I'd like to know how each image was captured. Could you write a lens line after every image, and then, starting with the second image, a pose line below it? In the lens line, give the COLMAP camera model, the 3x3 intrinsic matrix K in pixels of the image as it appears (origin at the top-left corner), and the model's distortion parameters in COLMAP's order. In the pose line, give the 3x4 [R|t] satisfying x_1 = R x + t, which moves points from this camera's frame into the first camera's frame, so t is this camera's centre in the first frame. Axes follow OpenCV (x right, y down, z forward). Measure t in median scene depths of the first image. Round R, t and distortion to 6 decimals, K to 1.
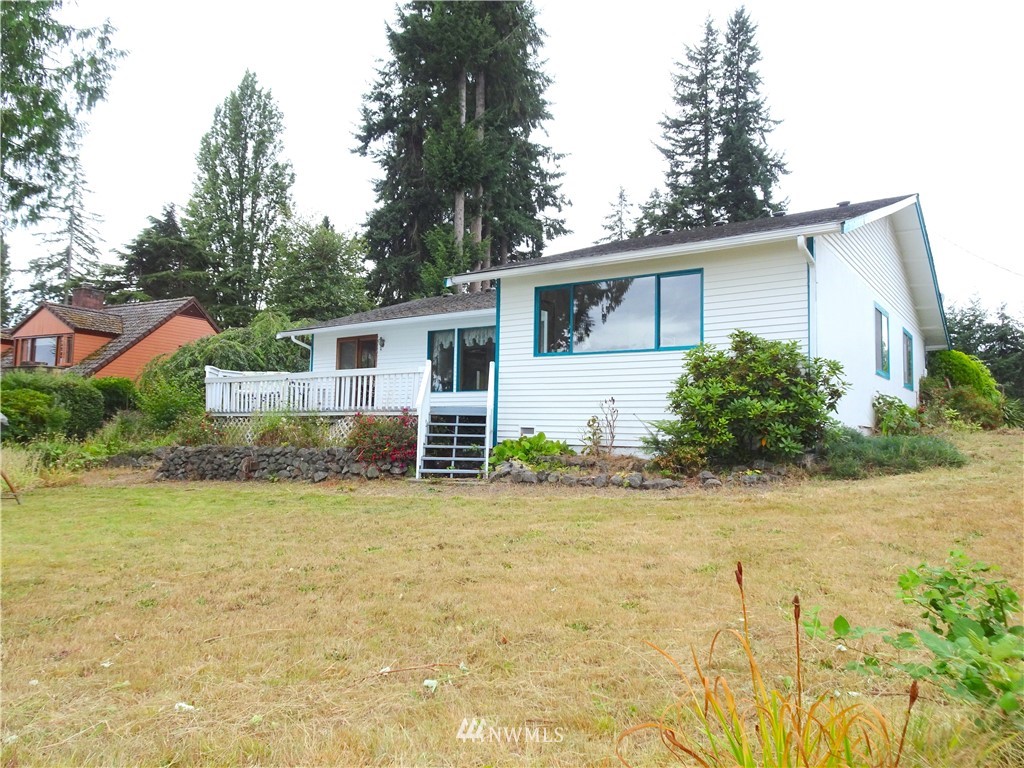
lens RADIAL K [[735.6, 0, 518.1], [0, 735.6, 387.5], [0, 0, 1]] dist [0.008549, -0.000479]
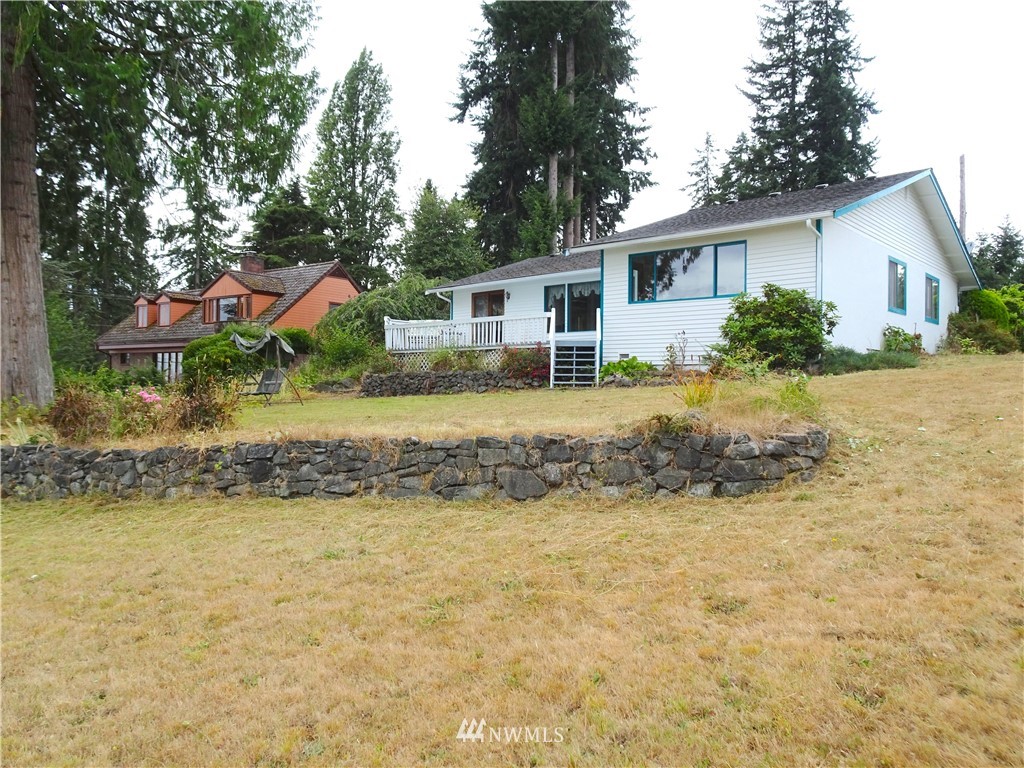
lens RADIAL K [[735.6, 0, 515.9], [0, 735.6, 387.6], [0, 0, 1]] dist [0.008549, -0.000479]
pose [[0.992758, -0.010451, -0.119680, -0.006908], [0.018782, 0.997461, 0.068699, 0.004671], [0.118658, -0.070449, 0.990433, -0.118708]]
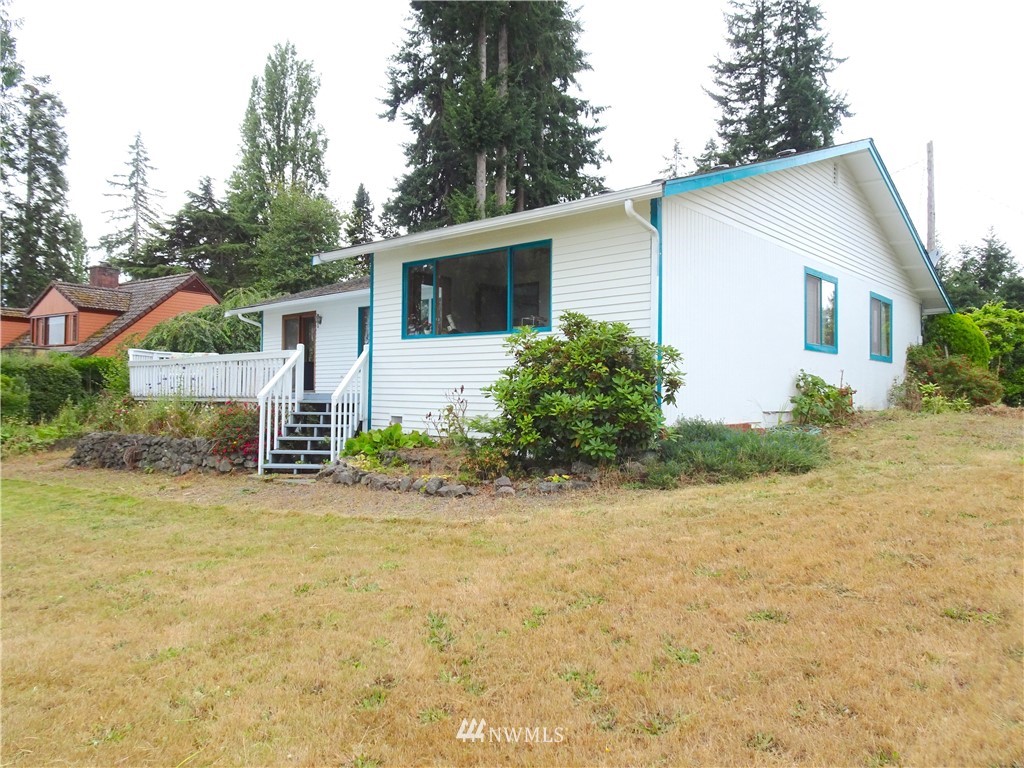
lens RADIAL K [[735.6, 0, 517.6], [0, 735.6, 387.3], [0, 0, 1]] dist [0.008549, -0.000479]
pose [[0.994285, -0.011176, -0.106172, 0.069462], [0.016717, 0.998536, 0.051447, -0.007120], [0.105442, -0.052928, 0.993016, 0.026669]]
